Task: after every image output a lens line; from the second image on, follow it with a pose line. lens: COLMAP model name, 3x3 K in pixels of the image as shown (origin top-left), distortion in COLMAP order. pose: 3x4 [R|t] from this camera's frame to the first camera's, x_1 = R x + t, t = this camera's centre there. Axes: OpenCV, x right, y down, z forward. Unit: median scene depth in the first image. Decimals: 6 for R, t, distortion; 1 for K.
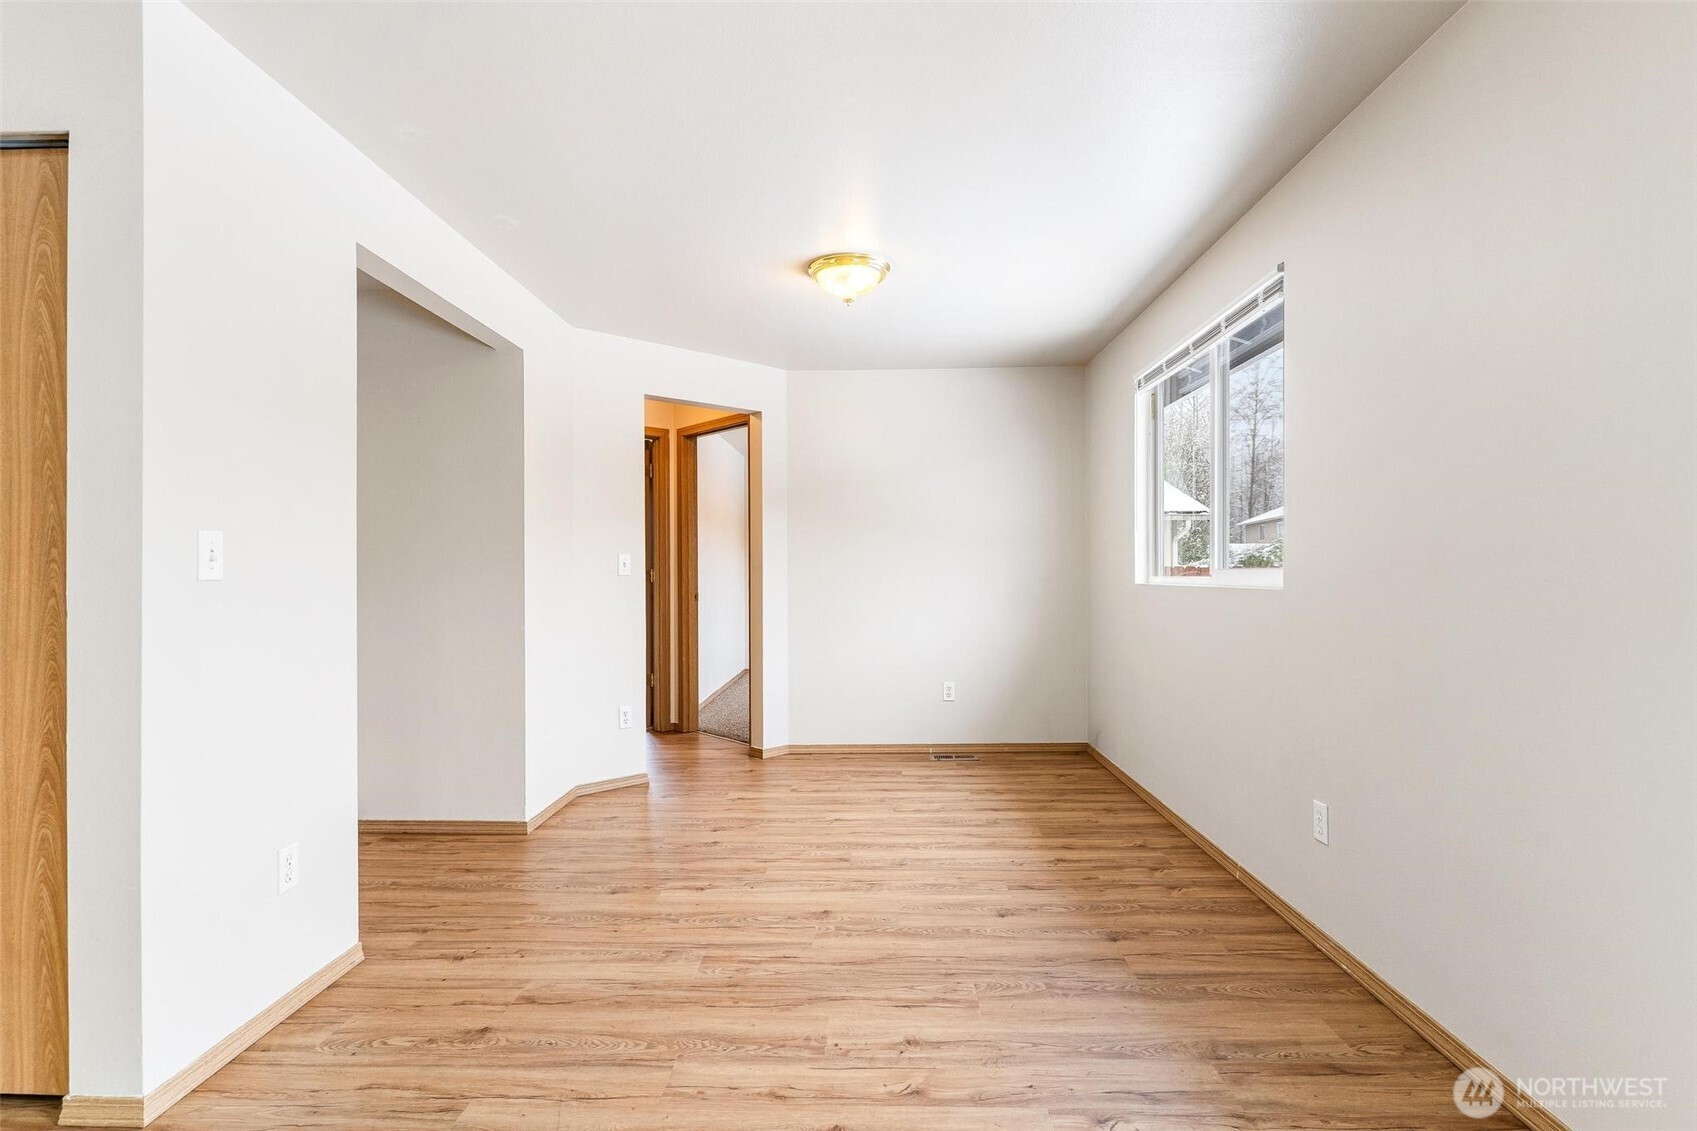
lens RADIAL K [[818.6, 0, 853.9], [0, 818.6, 568.7], [0, 0, 1]] dist [0.001115, 0.000445]
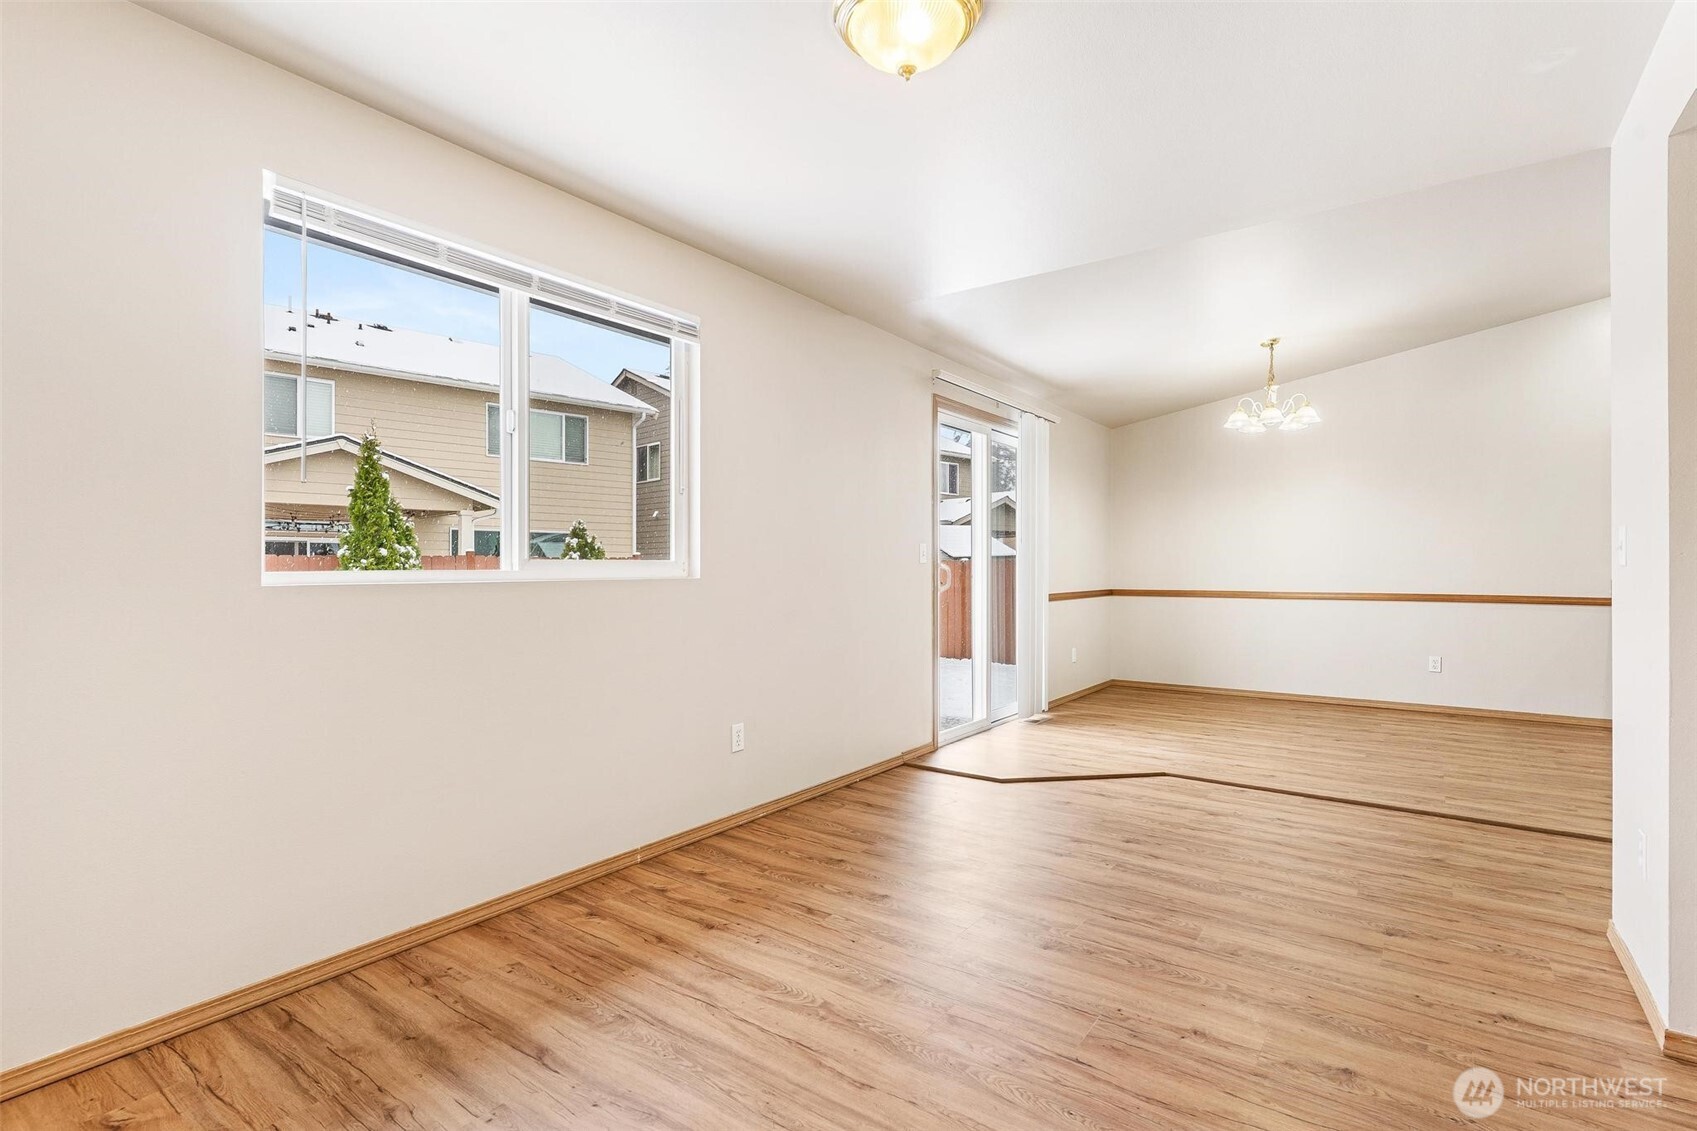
lens RADIAL K [[818.6, 0, 852.6], [0, 818.6, 548.5], [0, 0, 1]] dist [0.001115, 0.000445]
pose [[-0.829379, 0.016844, 0.558432, -0.358917], [0.002241, 0.999638, -0.026824, 0.016387], [-0.558681, -0.020996, -0.829117, 1.850866]]
